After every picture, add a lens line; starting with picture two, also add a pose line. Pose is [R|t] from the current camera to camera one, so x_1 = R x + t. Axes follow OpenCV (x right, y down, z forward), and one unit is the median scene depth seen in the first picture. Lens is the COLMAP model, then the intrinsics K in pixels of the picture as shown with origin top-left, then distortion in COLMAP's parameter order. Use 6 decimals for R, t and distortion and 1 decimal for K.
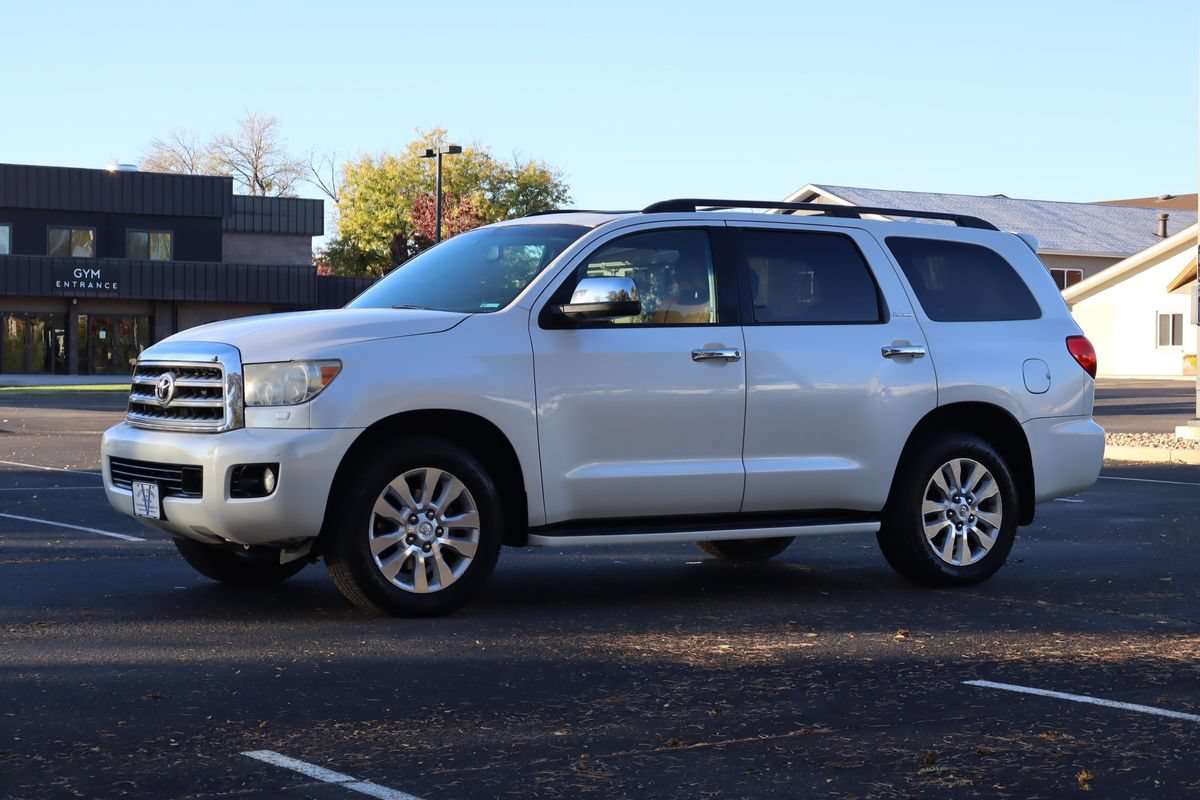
lens RADIAL K [[2398.0, 0, 656.4], [0, 2398.0, 400.0], [0, 0, 1]] dist [0.028364, 0.016374]
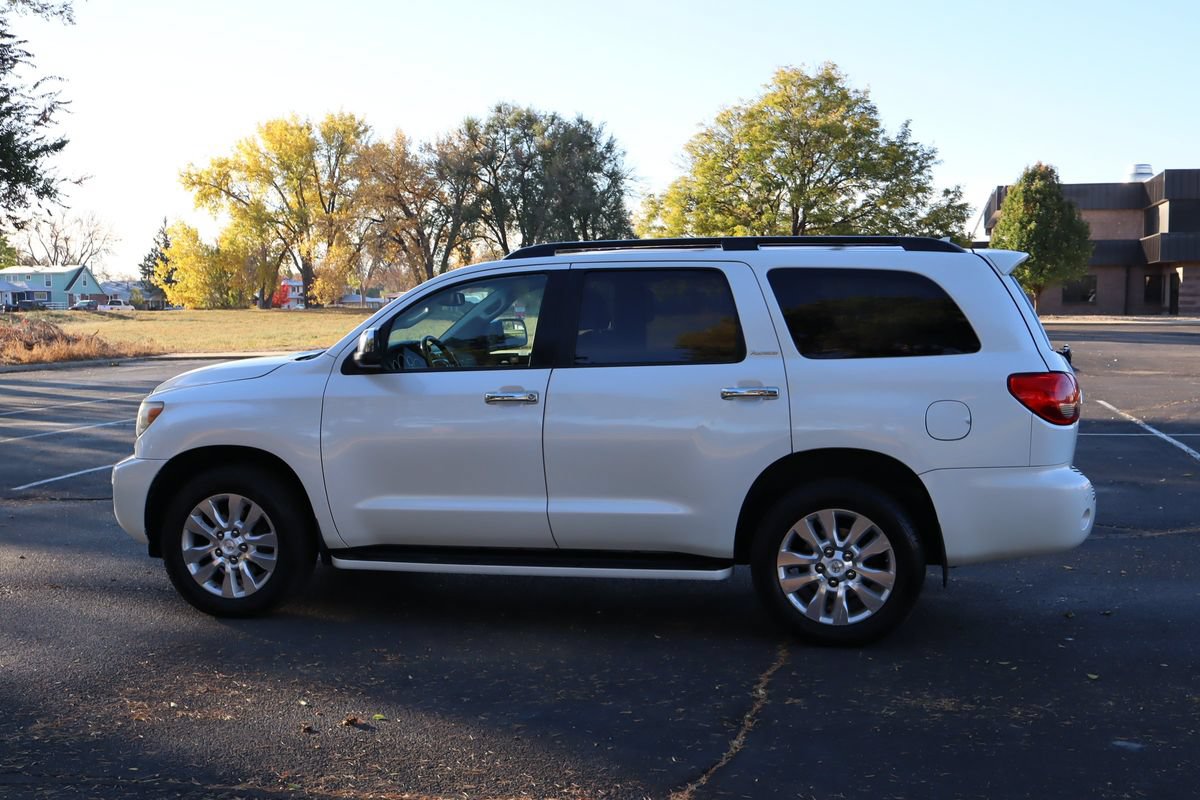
lens RADIAL K [[1447.4, 0, 600.0], [0, 1447.4, 400.0], [0, 0, 1]] dist [0.005390, 0.006206]
pose [[0.670970, 0.037576, -0.740531, 0.480689], [0.004906, 0.998468, 0.055109, -0.048818], [0.741468, -0.040610, 0.669758, 0.570996]]
